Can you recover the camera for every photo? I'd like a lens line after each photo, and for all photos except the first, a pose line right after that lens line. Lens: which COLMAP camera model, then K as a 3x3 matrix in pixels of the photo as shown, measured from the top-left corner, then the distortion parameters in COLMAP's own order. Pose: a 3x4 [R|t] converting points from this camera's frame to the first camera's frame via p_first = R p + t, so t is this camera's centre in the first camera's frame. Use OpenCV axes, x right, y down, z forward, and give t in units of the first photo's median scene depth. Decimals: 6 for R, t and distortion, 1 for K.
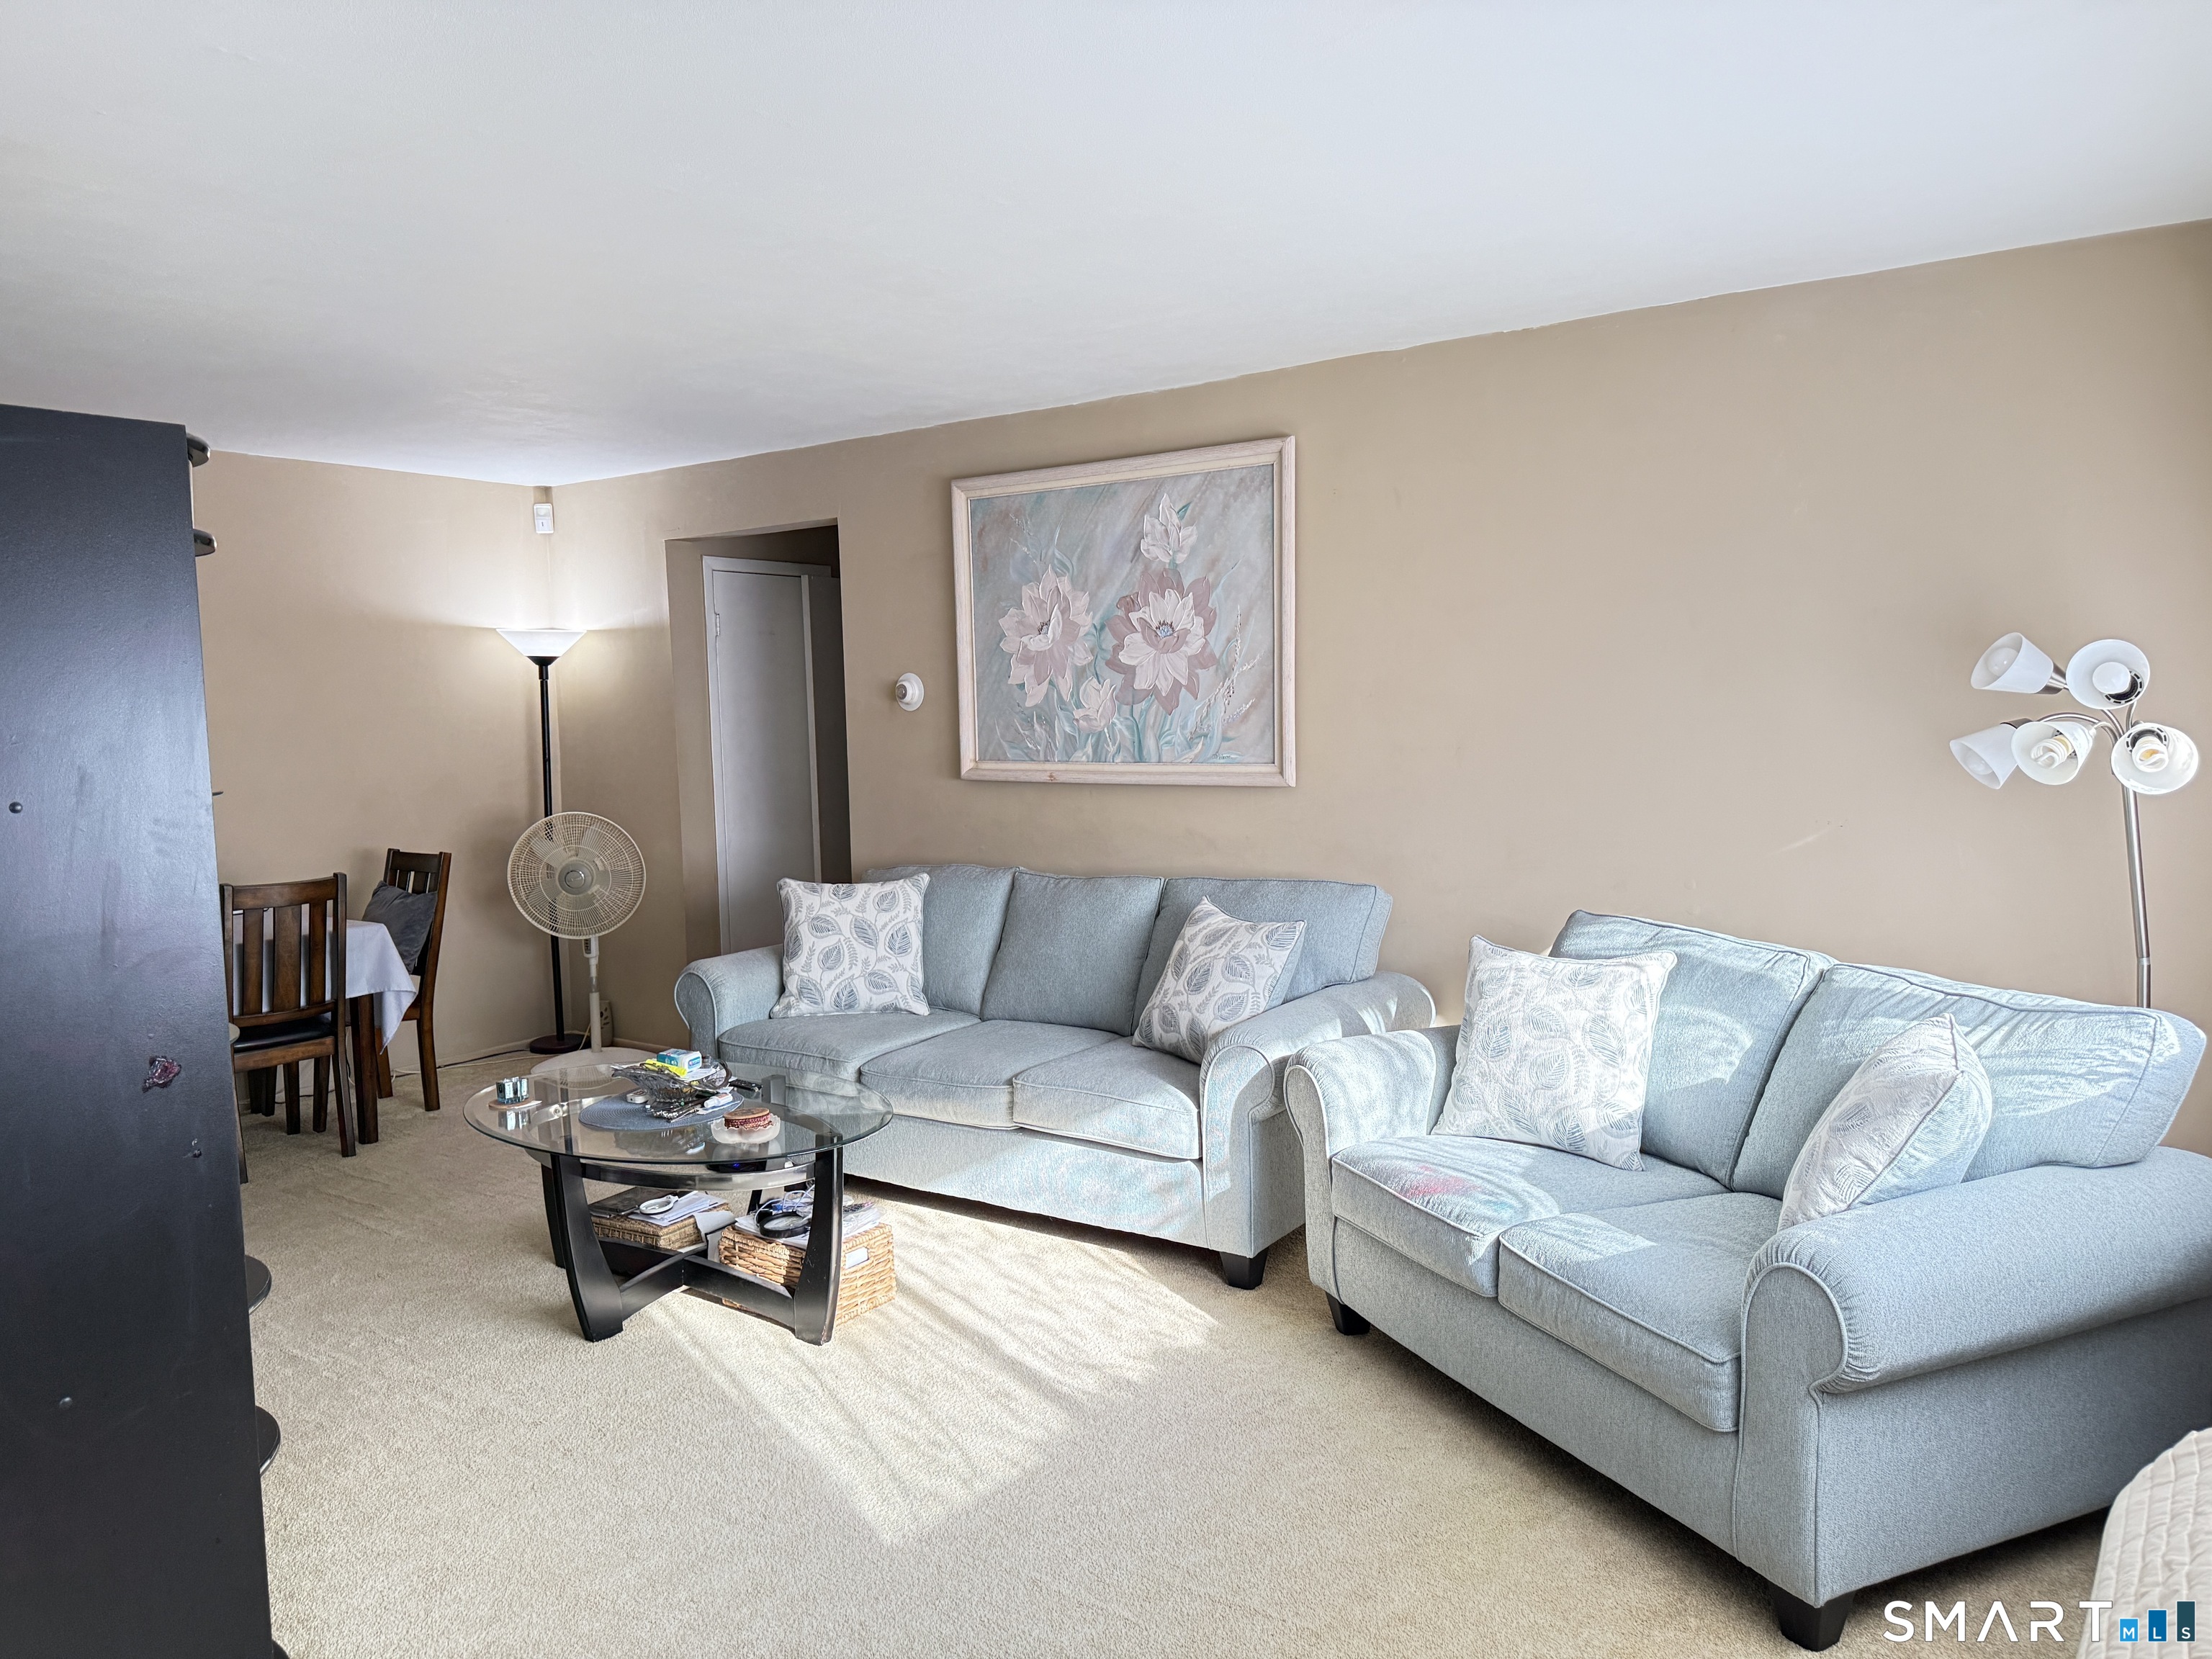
lens RADIAL K [[1501.2, 0, 1107.7], [0, 1501.2, 840.7], [0, 0, 1]] dist [0.156072, -0.347685]
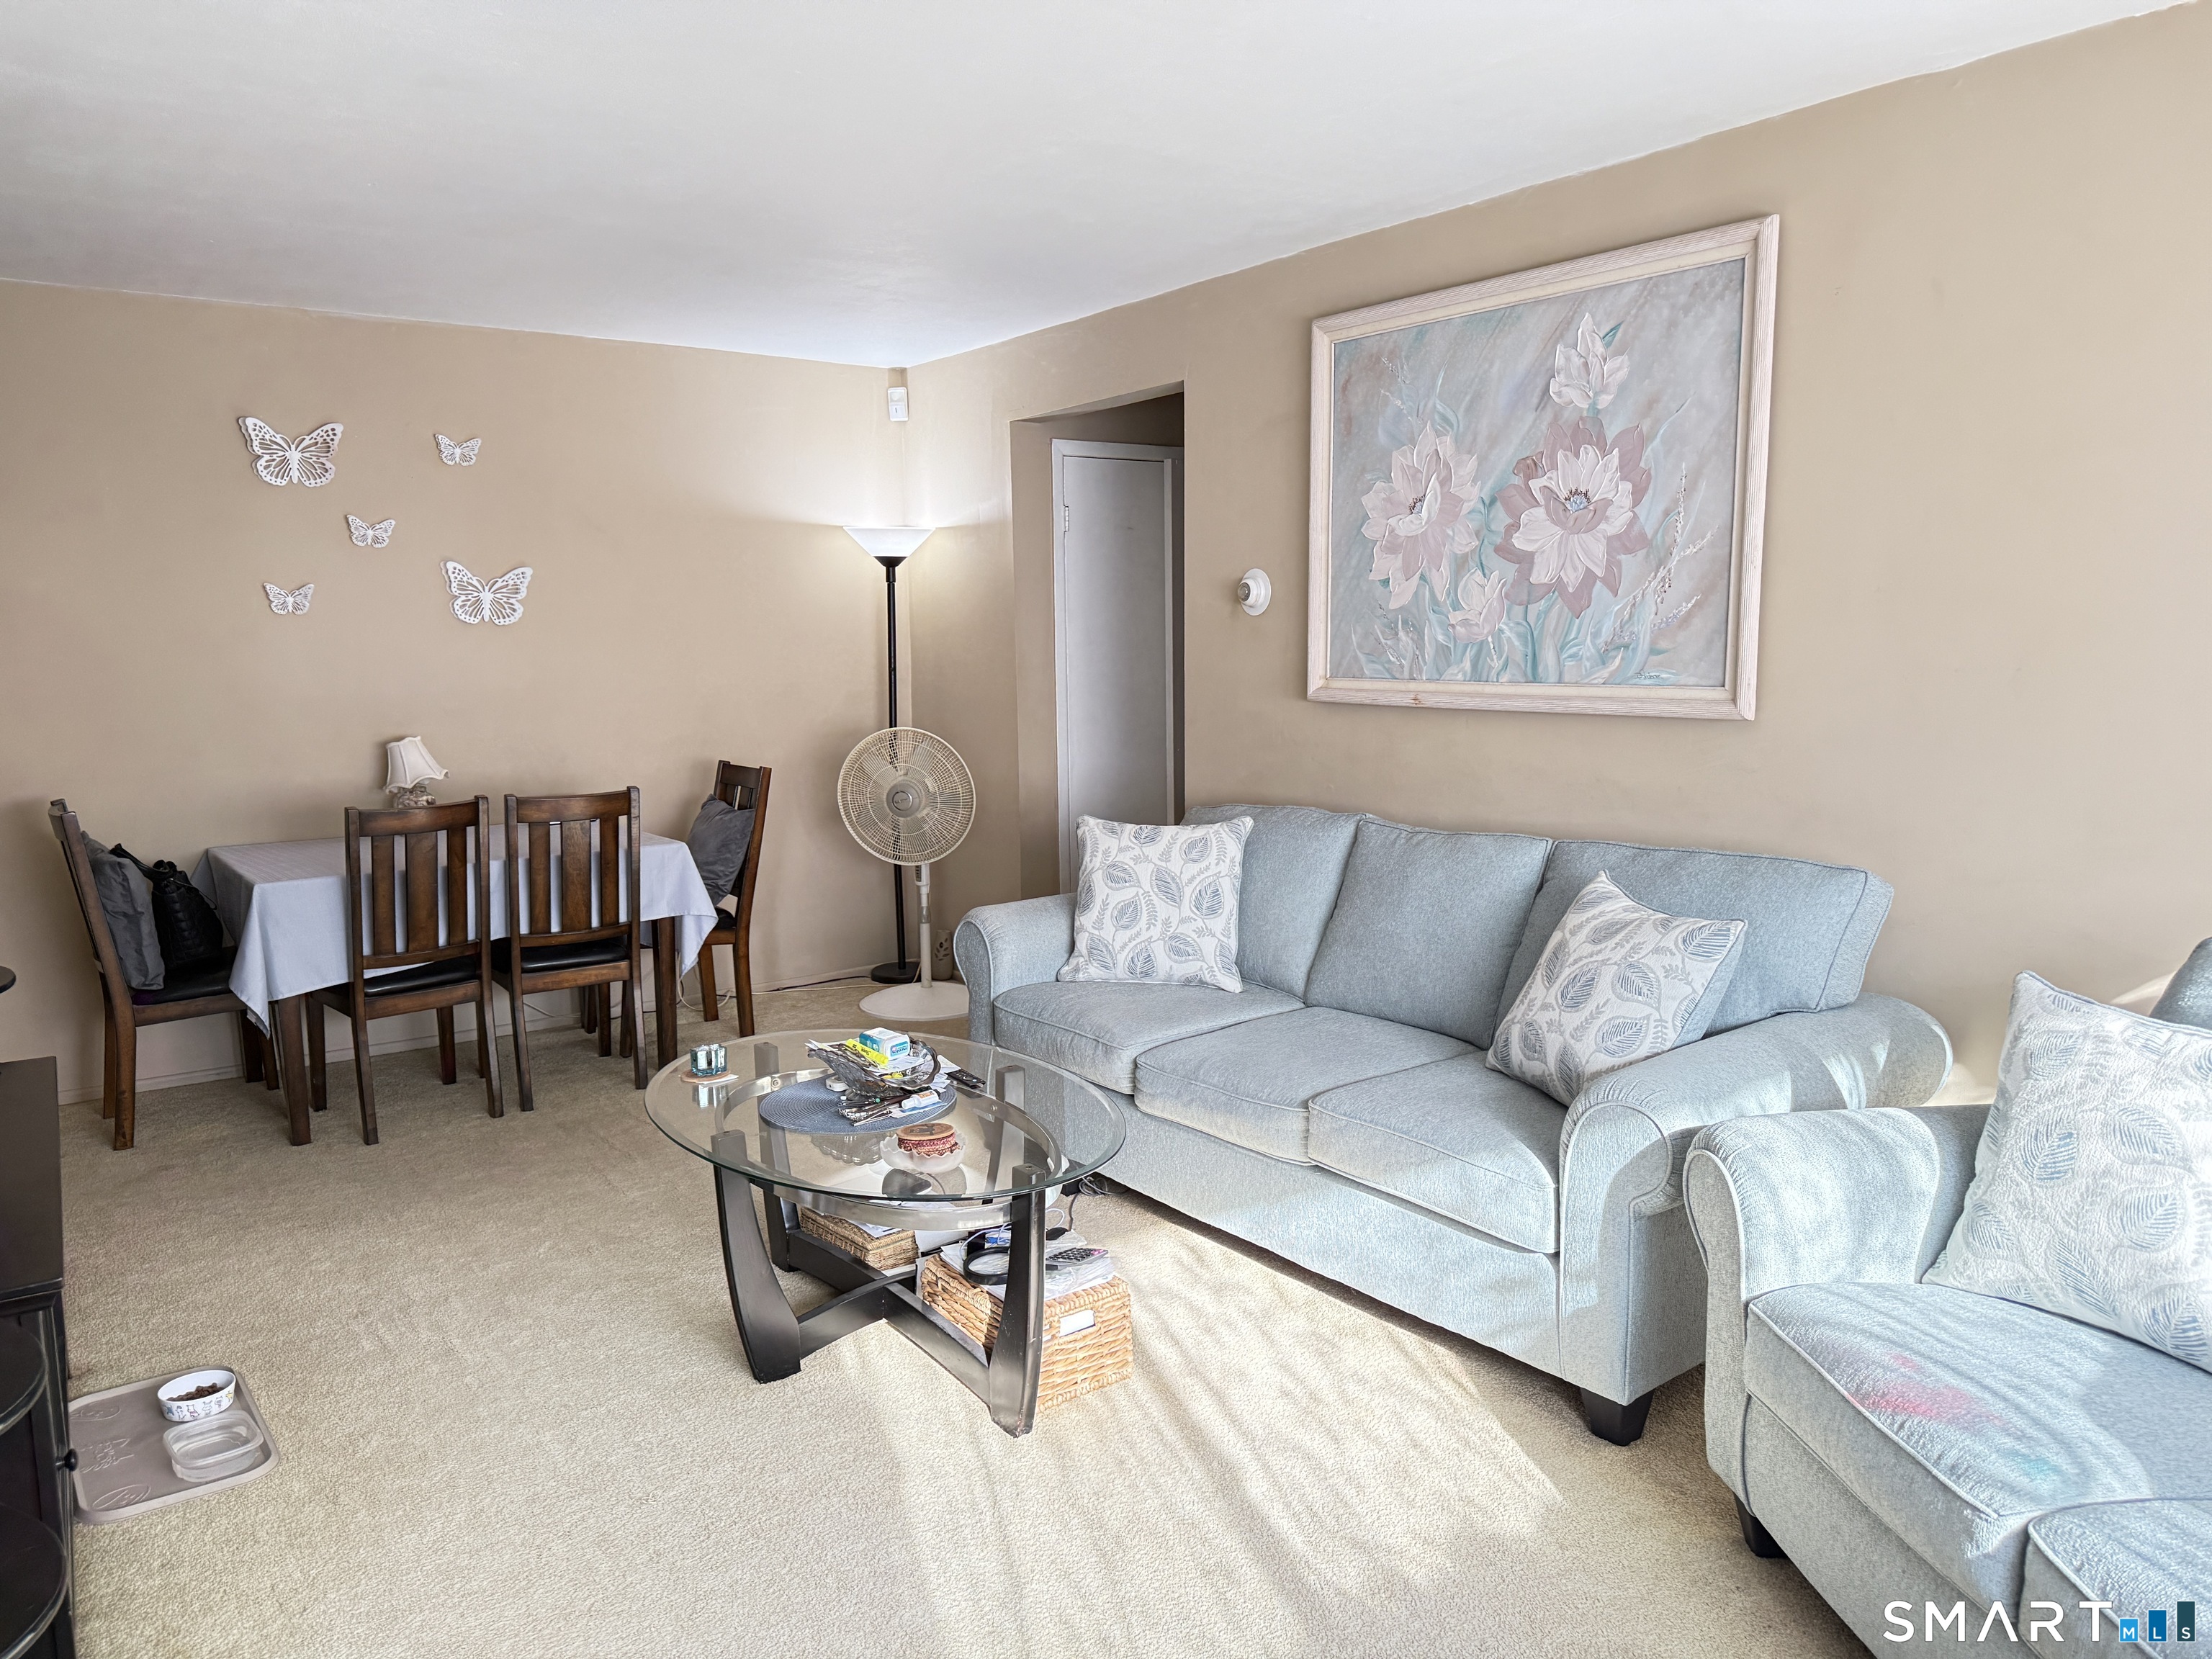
lens RADIAL K [[1501.2, 0, 1107.7], [0, 1501.2, 840.7], [0, 0, 1]] dist [0.156072, -0.347685]
pose [[0.953192, 0.050846, -0.298059, 0.049549], [-0.034633, 0.997632, 0.059429, -0.011117], [0.300375, -0.046325, 0.952696, 0.214054]]
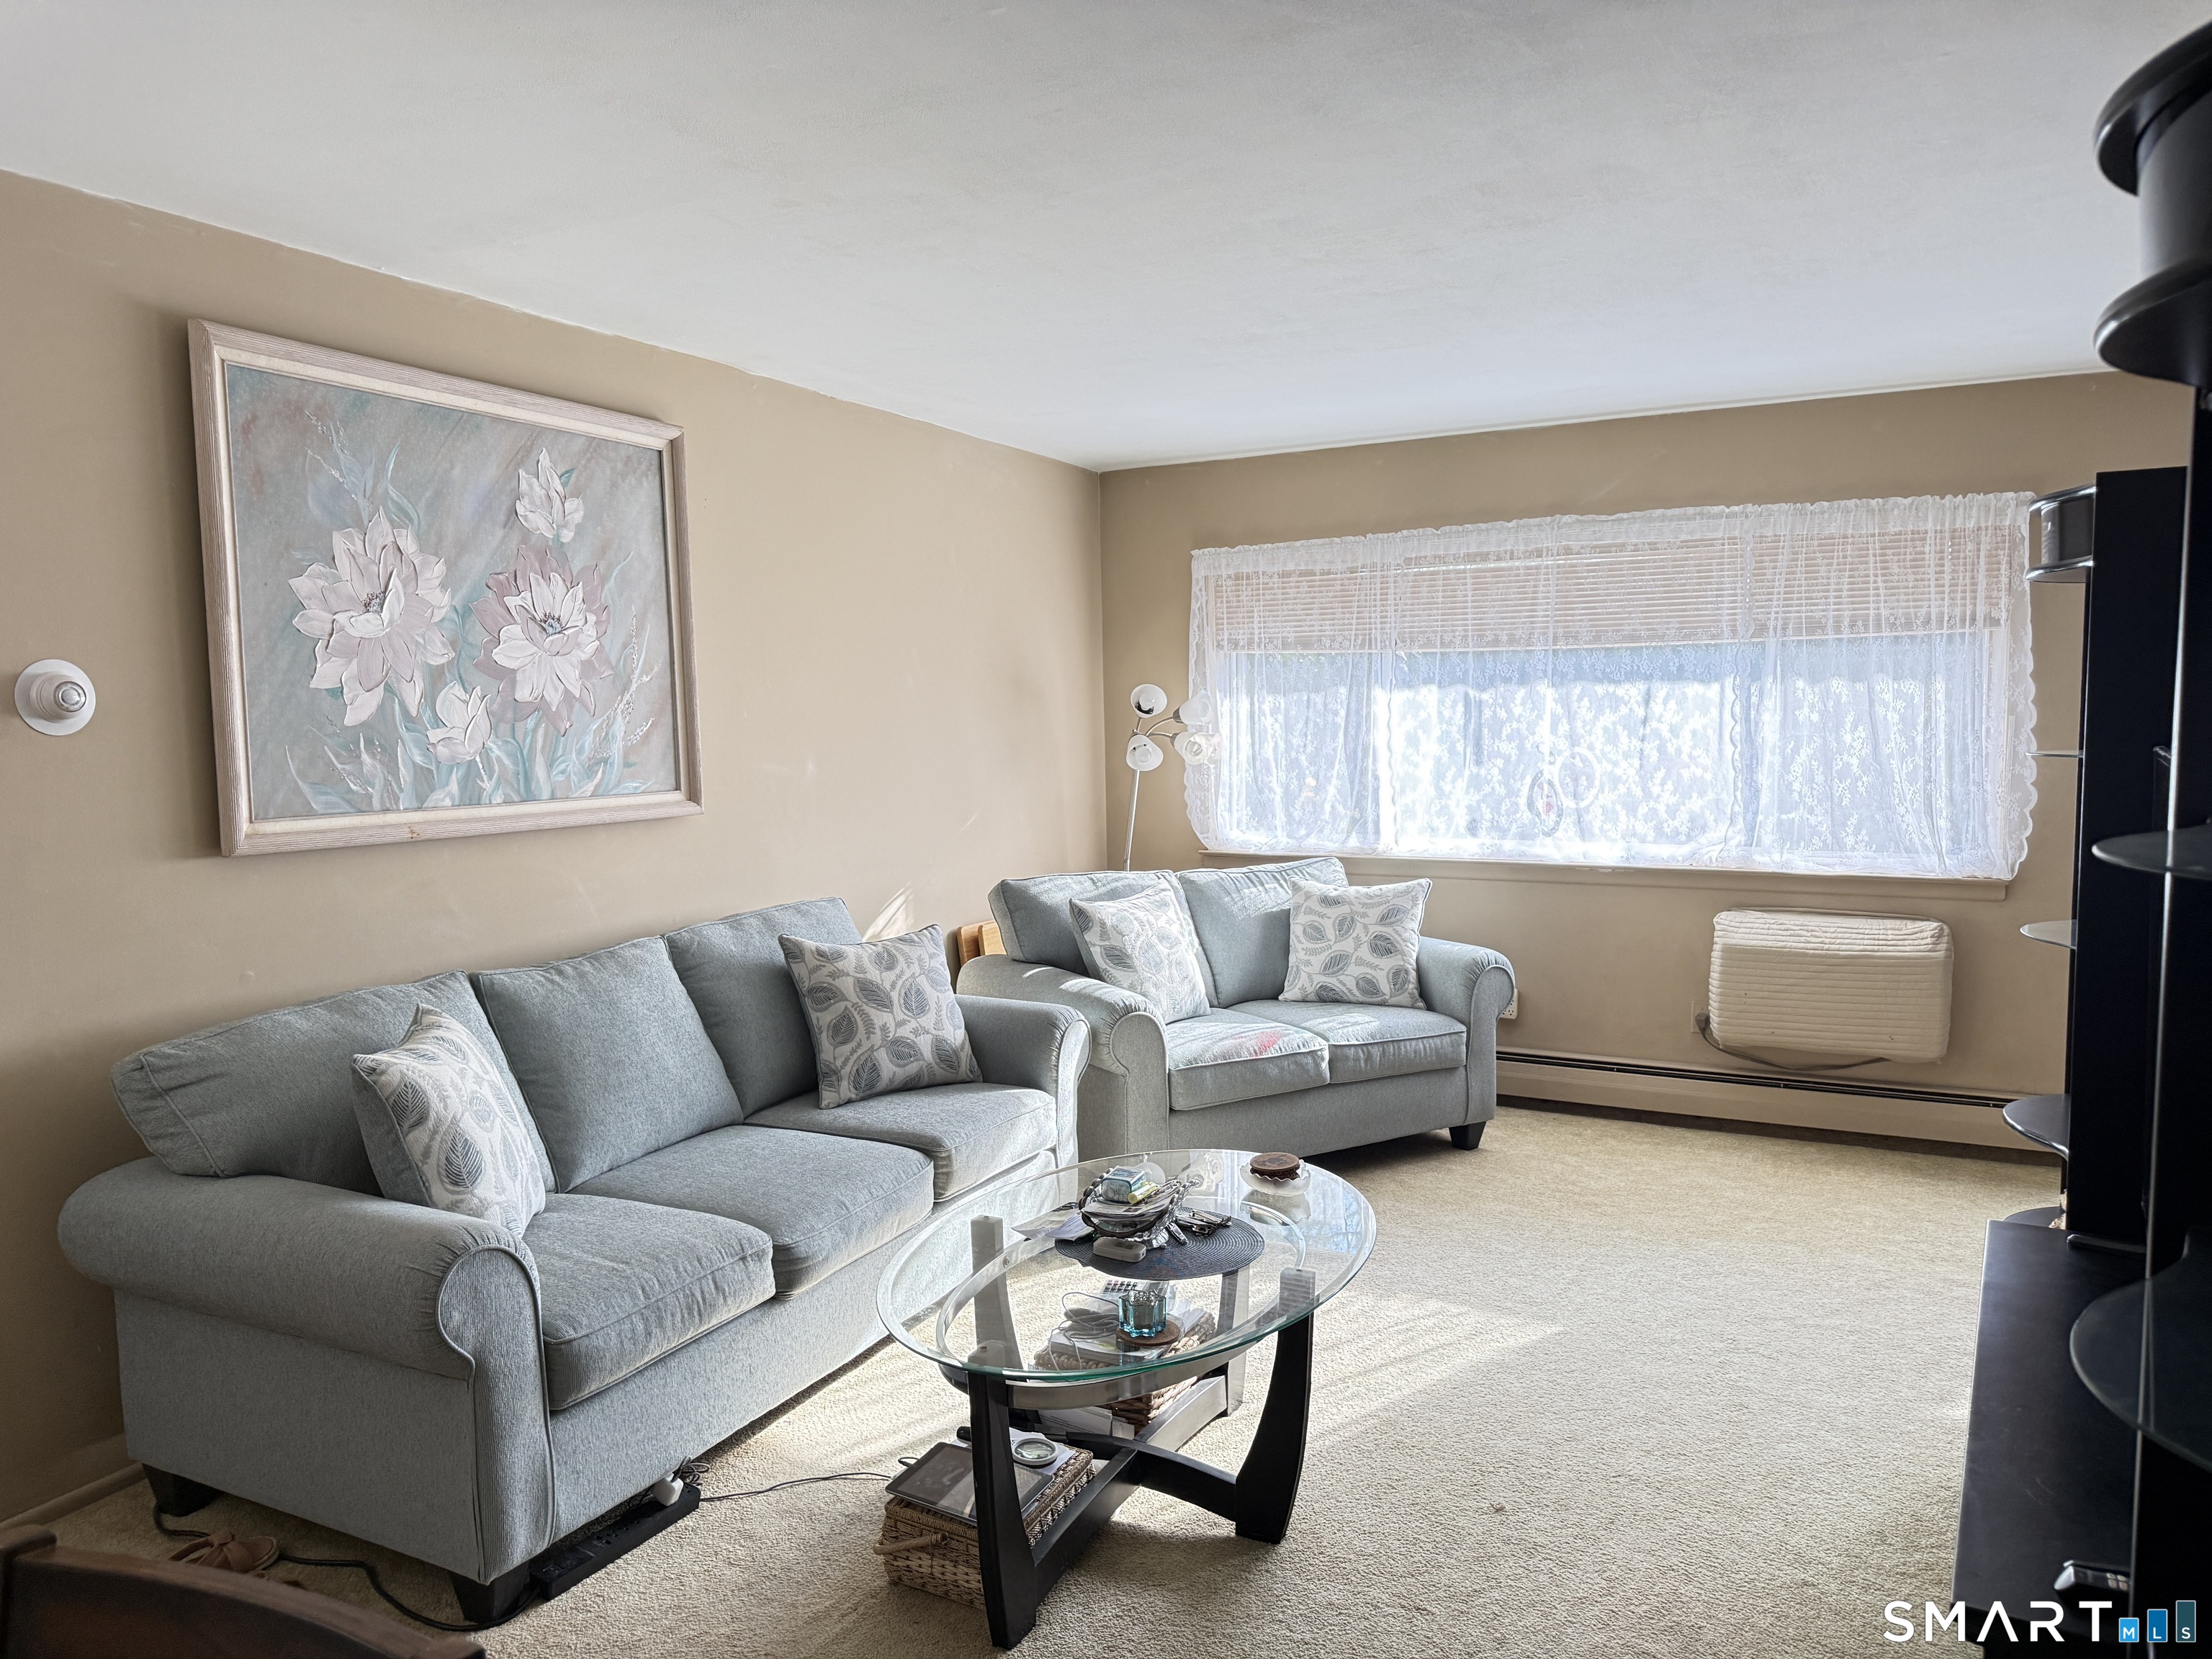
lens RADIAL K [[1537.2, 0, 1101.6], [0, 1537.2, 841.5], [0, 0, 1]] dist [0.156926, -0.330320]
pose [[-0.116471, -0.061019, 0.991318, -0.782124], [0.109171, 0.991276, 0.073843, -0.058986], [-0.987176, 0.116824, -0.108793, 0.819768]]
